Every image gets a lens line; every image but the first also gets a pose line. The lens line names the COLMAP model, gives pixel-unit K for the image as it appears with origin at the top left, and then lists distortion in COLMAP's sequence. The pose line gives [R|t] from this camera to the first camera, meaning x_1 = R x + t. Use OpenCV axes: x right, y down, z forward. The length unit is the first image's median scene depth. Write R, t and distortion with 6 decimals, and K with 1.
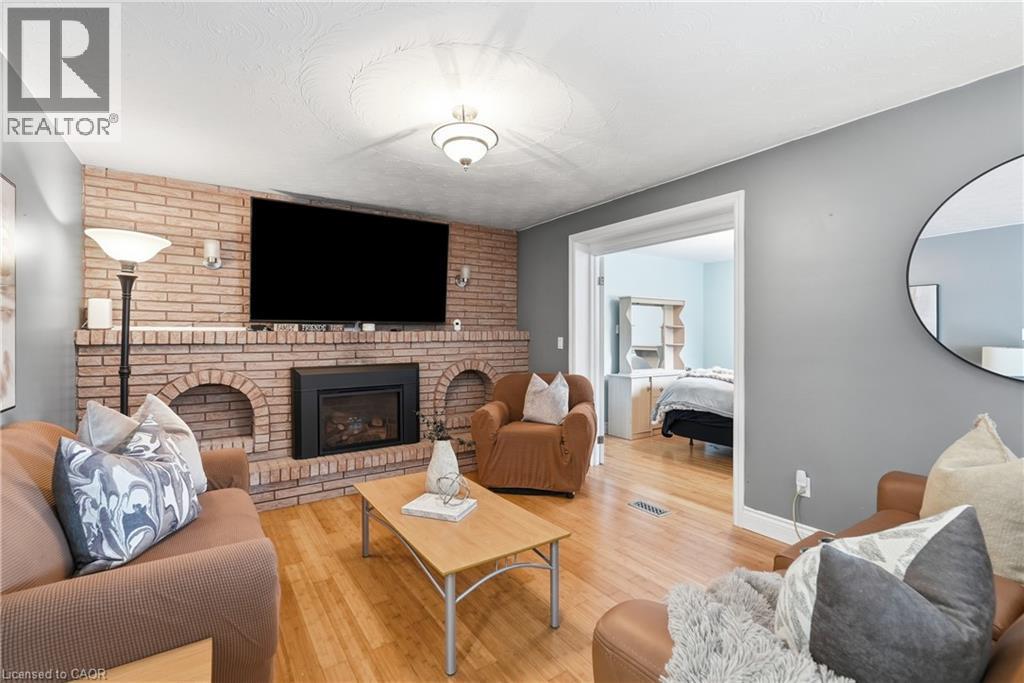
lens RADIAL K [[458.5, 0, 507.1], [0, 458.5, 333.9], [0, 0, 1]] dist [-0.001379, 0.000161]
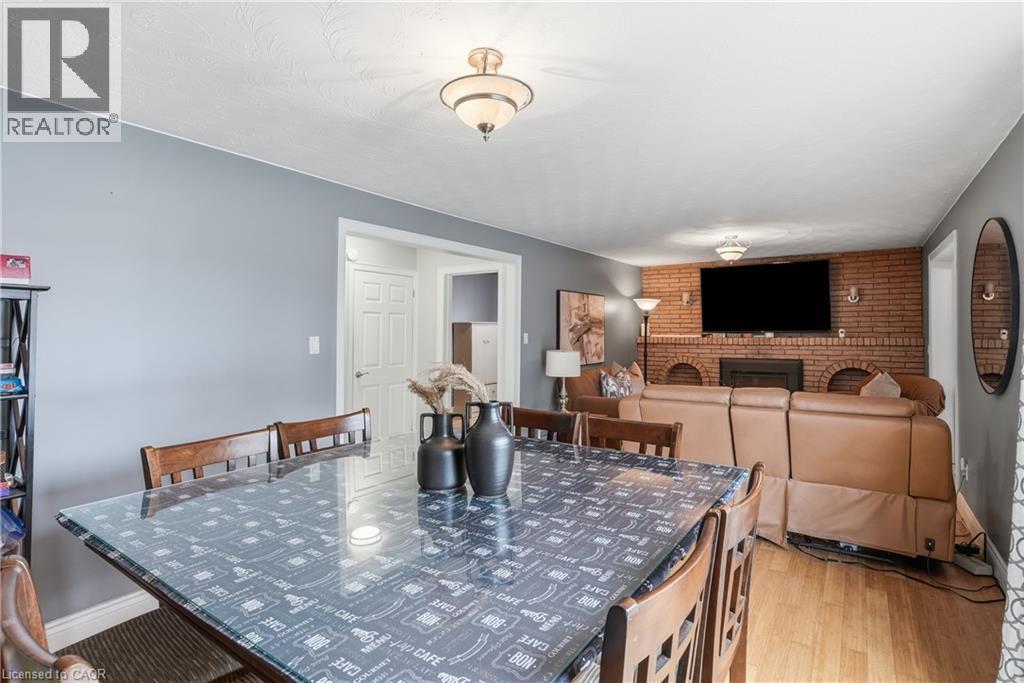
lens RADIAL K [[497.5, 0, 543.9], [0, 497.5, 319.5], [0, 0, 1]] dist [-0.000449, 0.000113]
pose [[0.413368, -0.018877, -0.910368, 1.036501], [0.004804, 0.999816, -0.018550, -0.044259], [0.910551, 0.003295, 0.413383, -0.453558]]
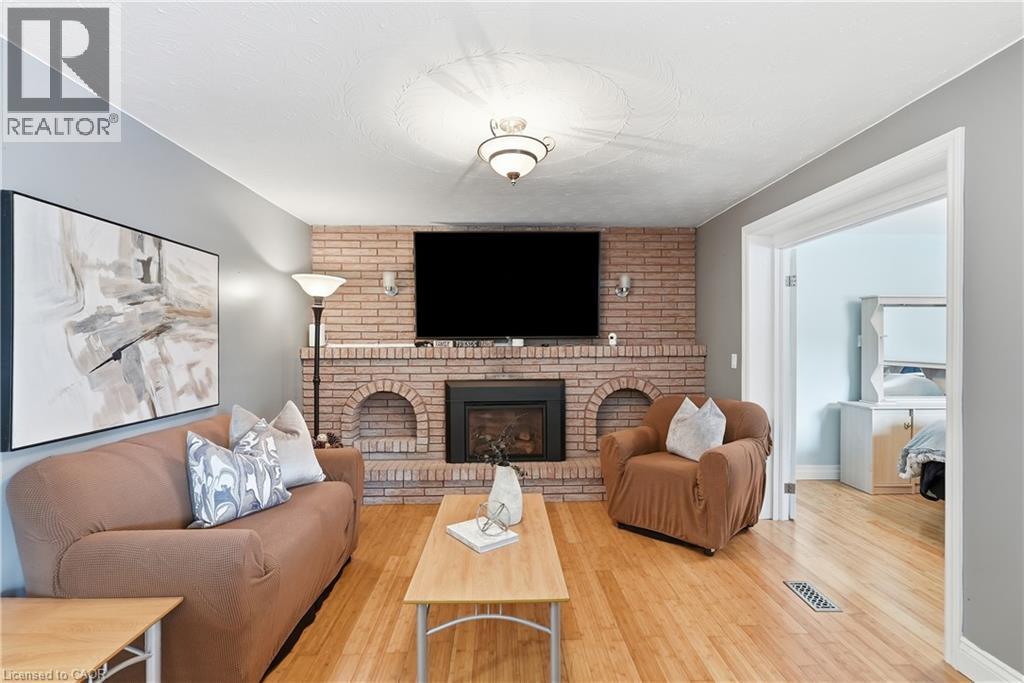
lens RADIAL K [[470.0, 0, 512.0], [0, 470.0, 341.5], [0, 0, 1]] dist [-0.003438, -0.000187]
pose [[0.850135, -0.001945, -0.526561, 0.269554], [0.004084, 0.999987, 0.002900, -0.022750], [0.526549, -0.004616, 0.850132, 0.110054]]
